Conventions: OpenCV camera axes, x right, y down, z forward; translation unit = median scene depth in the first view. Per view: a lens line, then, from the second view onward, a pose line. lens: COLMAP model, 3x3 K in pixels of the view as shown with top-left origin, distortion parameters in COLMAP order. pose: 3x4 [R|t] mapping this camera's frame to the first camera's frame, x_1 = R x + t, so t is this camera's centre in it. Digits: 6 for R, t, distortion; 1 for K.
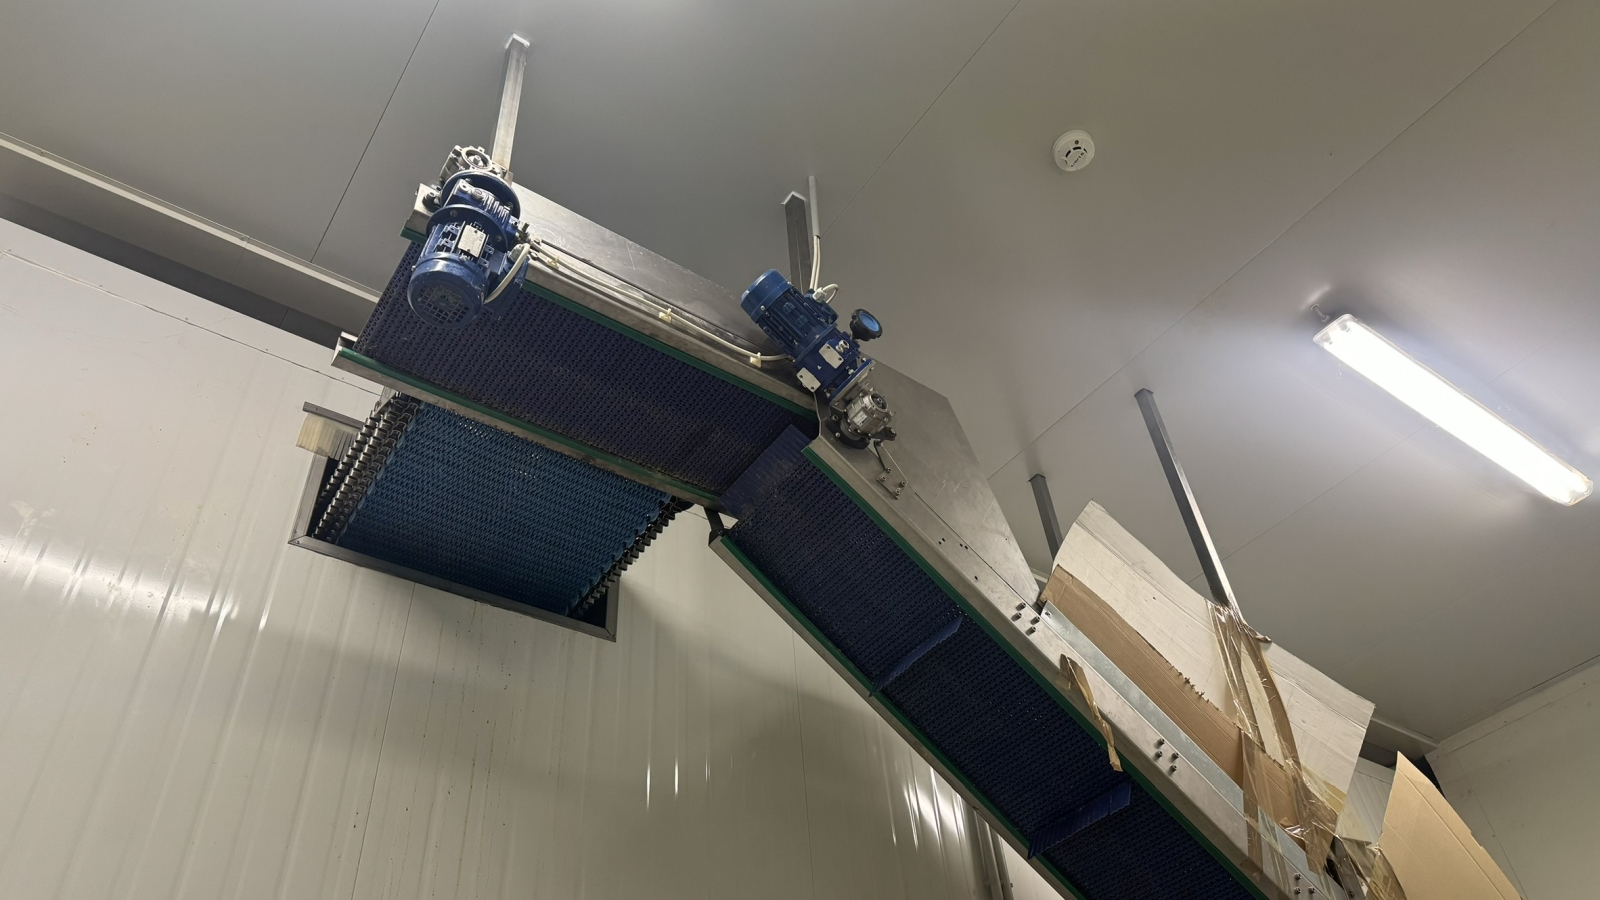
lens RADIAL K [[1126.1, 0, 802.2], [0, 1126.1, 441.6], [0, 0, 1]] dist [0.110321, -0.000096]
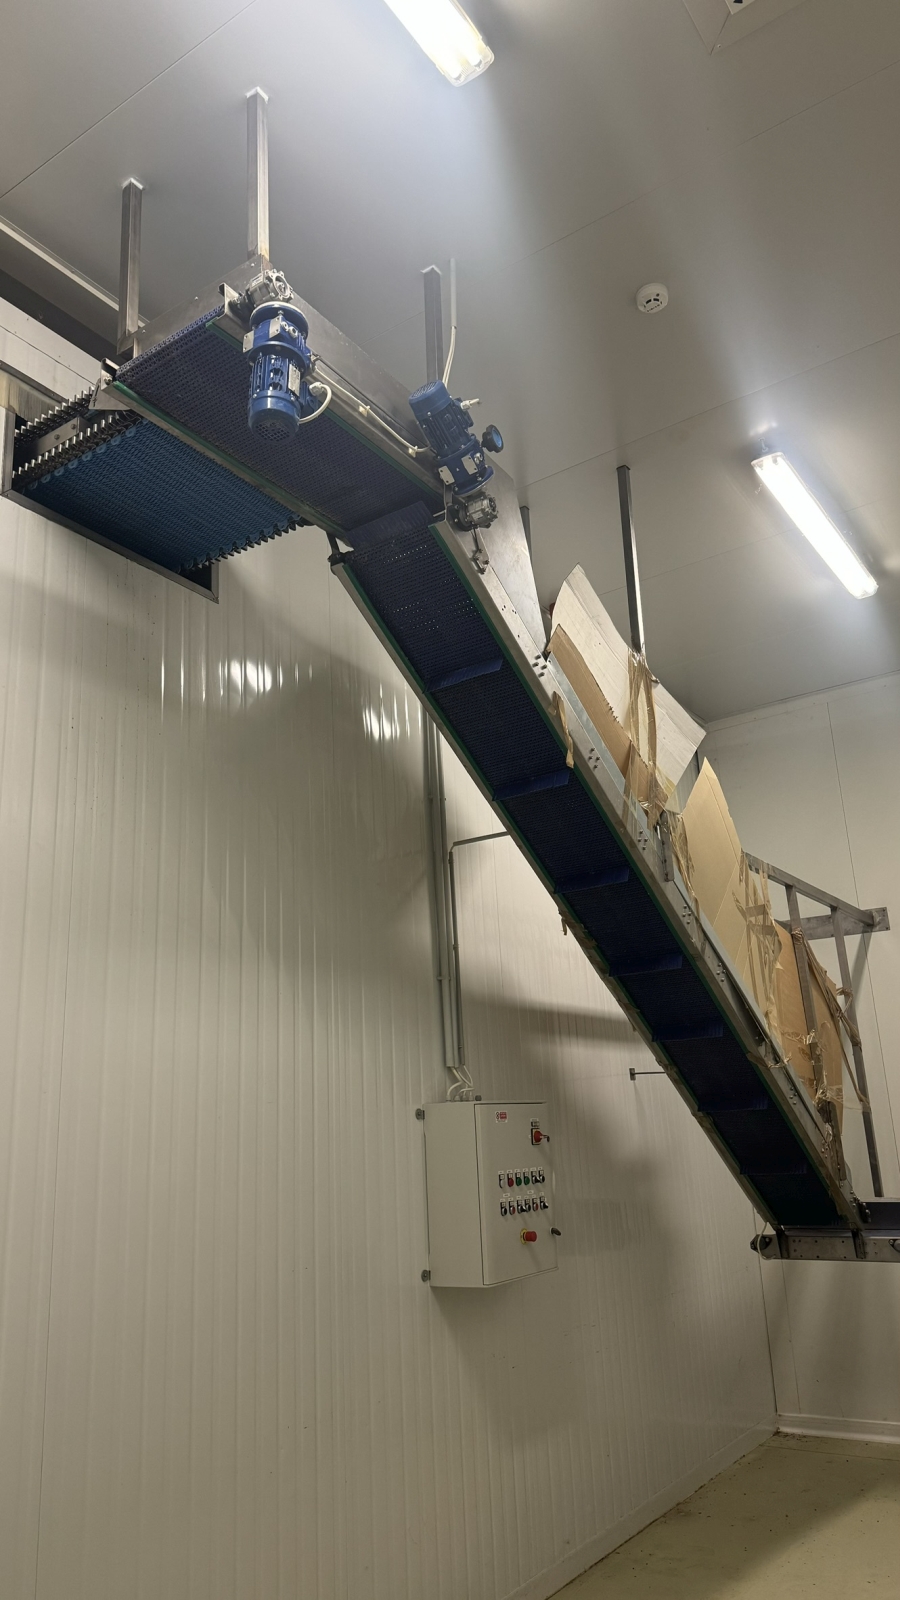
lens RADIAL K [[1123.8, 0, 447.9], [0, 1123.8, 801.7], [0, 0, 1]] dist [0.041874, -0.055571]
pose [[0.936936, 0.127027, 0.325598, -0.363831], [-0.254806, 0.885910, 0.387604, -0.220977], [-0.239215, -0.446124, 0.862409, -0.320391]]
